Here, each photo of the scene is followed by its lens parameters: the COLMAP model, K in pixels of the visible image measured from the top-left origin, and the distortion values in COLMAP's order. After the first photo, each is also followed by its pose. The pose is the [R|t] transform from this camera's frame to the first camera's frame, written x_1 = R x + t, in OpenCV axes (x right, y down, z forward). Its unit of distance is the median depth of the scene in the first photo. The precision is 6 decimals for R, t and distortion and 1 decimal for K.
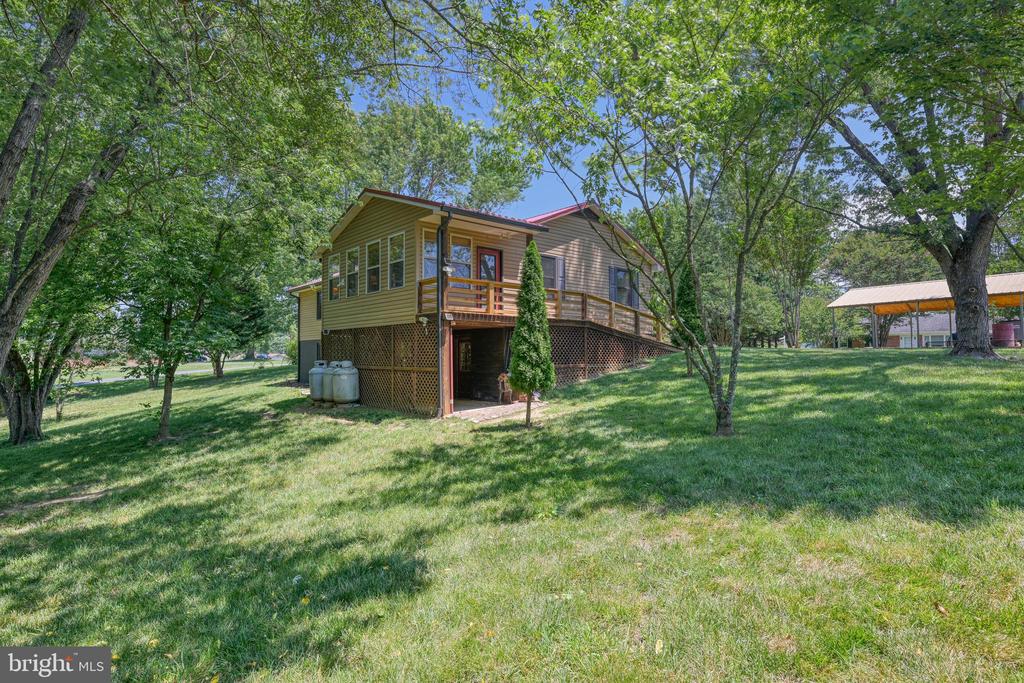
lens RADIAL K [[566.8, 0, 509.5], [0, 566.8, 348.9], [0, 0, 1]] dist [-0.002277, -0.000993]
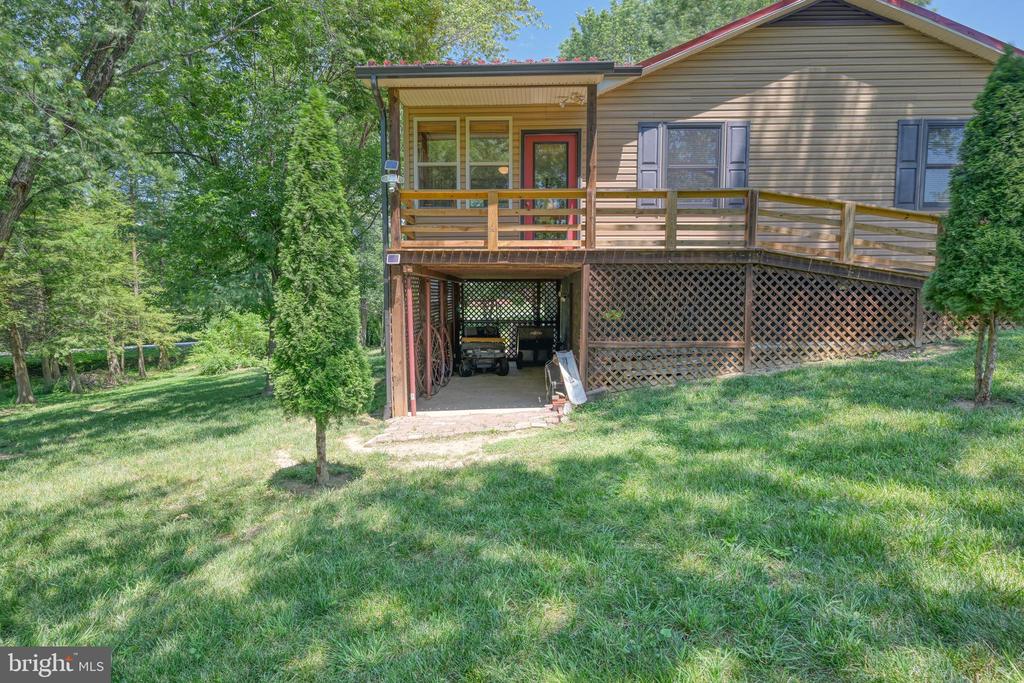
lens RADIAL K [[566.8, 0, 509.5], [0, 566.8, 348.9], [0, 0, 1]] dist [-0.002277, -0.000993]
pose [[0.712114, 0.062720, -0.699257, 0.376114], [0.008832, 0.995122, 0.098252, -0.018845], [0.702009, -0.076142, 0.708086, 0.609973]]
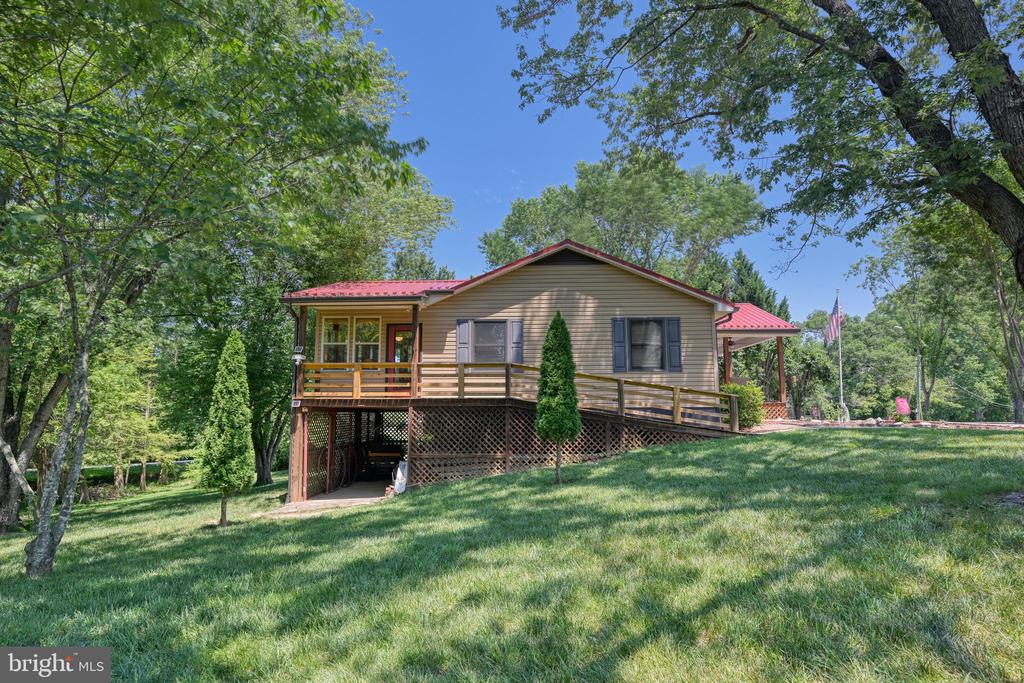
lens RADIAL K [[566.8, 0, 509.5], [0, 566.8, 348.9], [0, 0, 1]] dist [-0.002277, -0.000993]
pose [[0.700047, -0.086459, -0.708843, 0.808291], [0.009983, 0.993731, -0.111348, -0.035272], [0.714027, 0.070872, 0.696522, 0.527438]]
